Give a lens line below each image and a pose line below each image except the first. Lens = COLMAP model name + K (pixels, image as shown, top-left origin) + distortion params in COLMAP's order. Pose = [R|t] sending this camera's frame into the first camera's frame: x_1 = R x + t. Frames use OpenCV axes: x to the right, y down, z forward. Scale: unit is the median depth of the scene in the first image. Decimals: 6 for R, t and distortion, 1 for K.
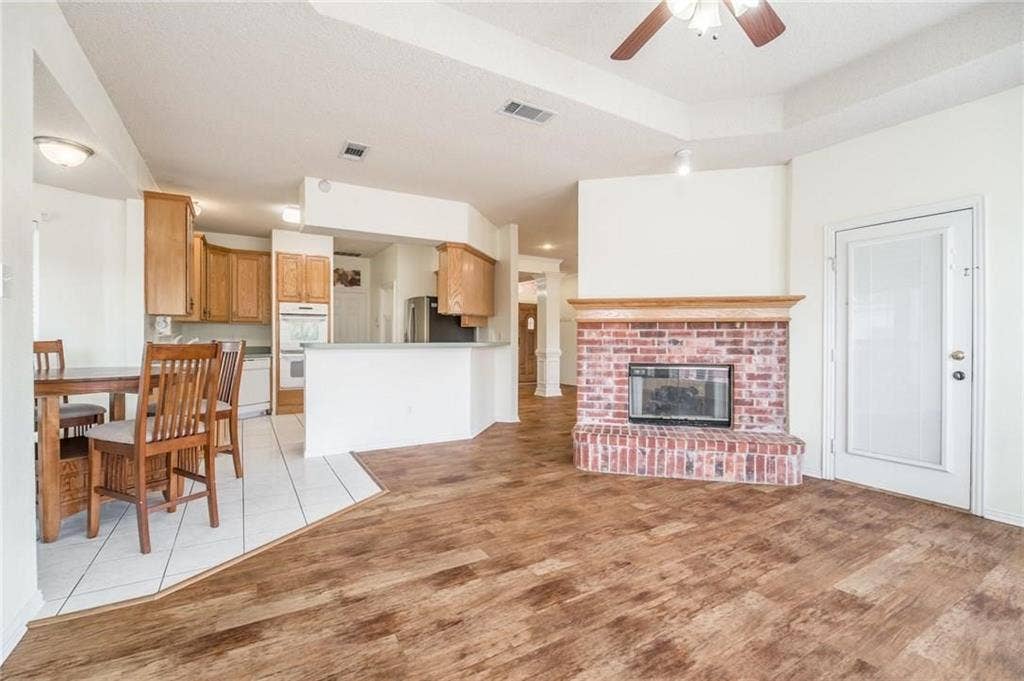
lens RADIAL K [[456.7, 0, 512.0], [0, 456.7, 340.5], [0, 0, 1]] dist [0.000884, -0.000142]
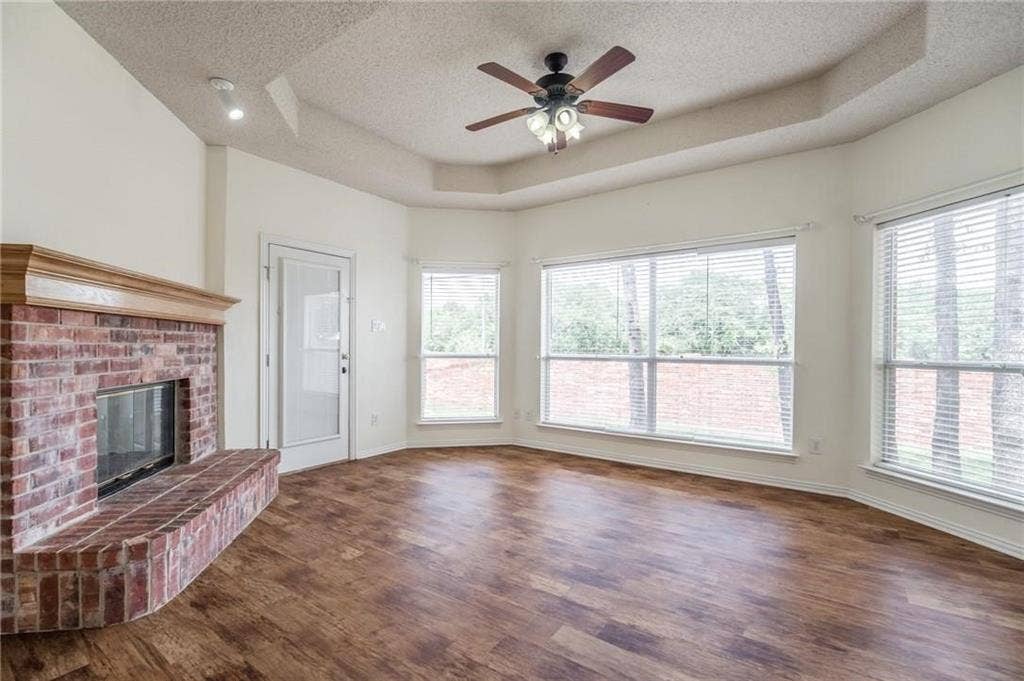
lens RADIAL K [[447.8, 0, 509.0], [0, 447.8, 350.3], [0, 0, 1]] dist [-0.010233, -0.000162]
pose [[-0.391189, -0.012797, 0.920221, -0.401719], [-0.002798, 0.999915, 0.012716, -0.004760], [-0.920306, 0.002400, -0.391192, 0.780925]]
